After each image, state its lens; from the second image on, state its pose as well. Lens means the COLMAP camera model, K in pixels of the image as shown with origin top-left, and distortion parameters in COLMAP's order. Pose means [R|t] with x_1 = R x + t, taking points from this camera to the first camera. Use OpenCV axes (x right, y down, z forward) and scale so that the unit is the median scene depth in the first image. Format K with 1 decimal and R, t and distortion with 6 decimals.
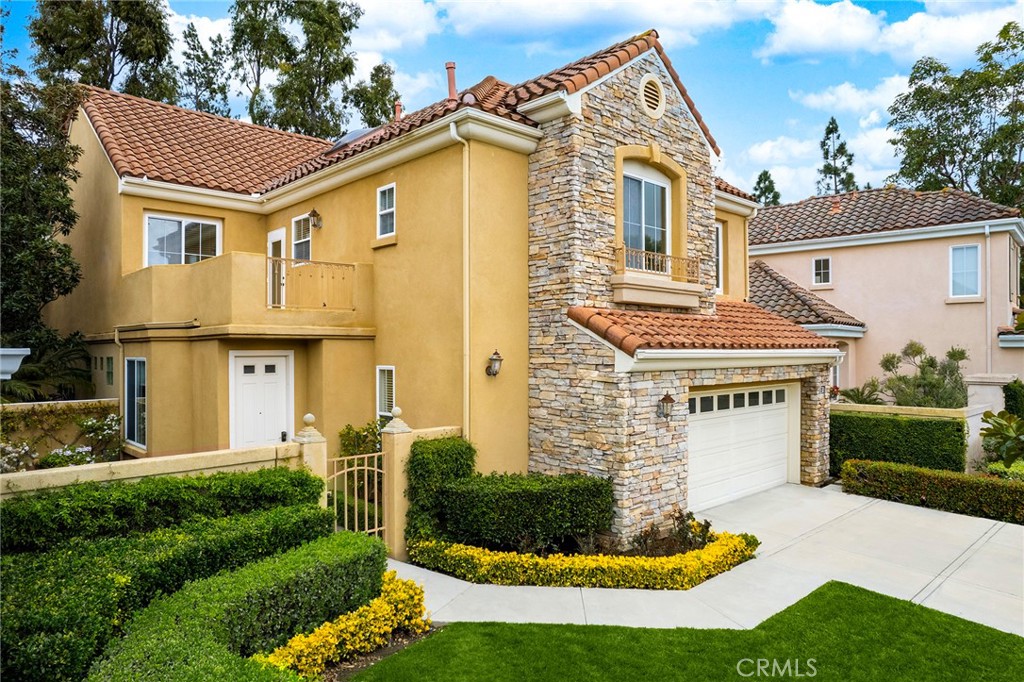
lens RADIAL K [[653.1, 0, 514.1], [0, 653.1, 341.3], [0, 0, 1]] dist [-0.019335, -0.000261]
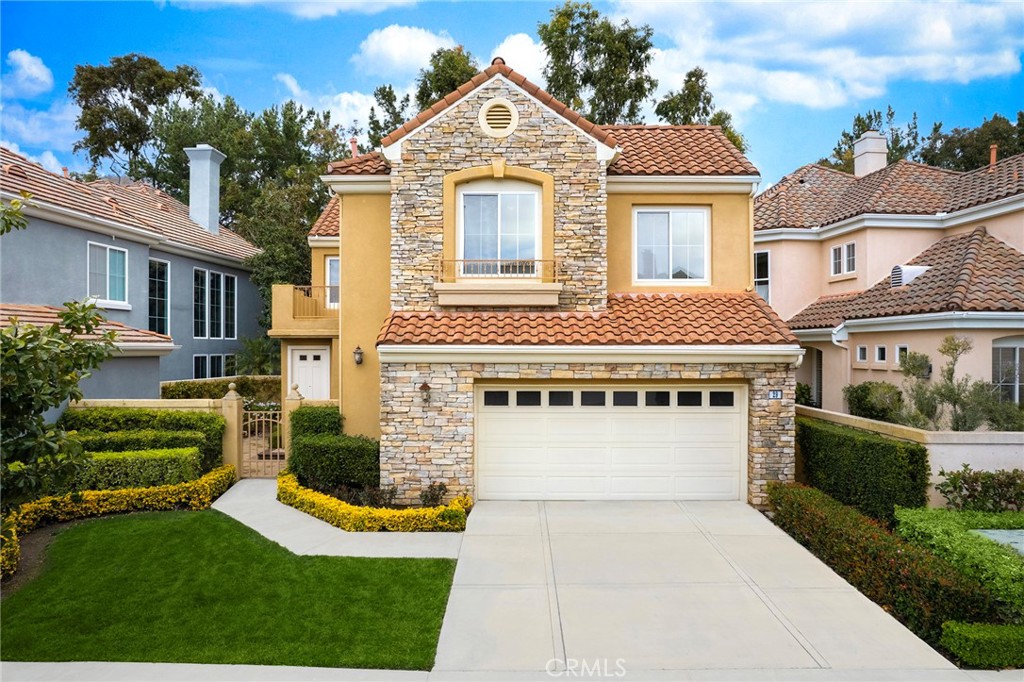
lens RADIAL K [[653.1, 0, 516.4], [0, 653.1, 343.3], [0, 0, 1]] dist [-0.019335, -0.000261]
pose [[0.718998, -0.001680, -0.695010, 1.062404], [0.006218, 0.999973, 0.004015, 0.004637], [0.694985, -0.007209, 0.718988, 0.229319]]
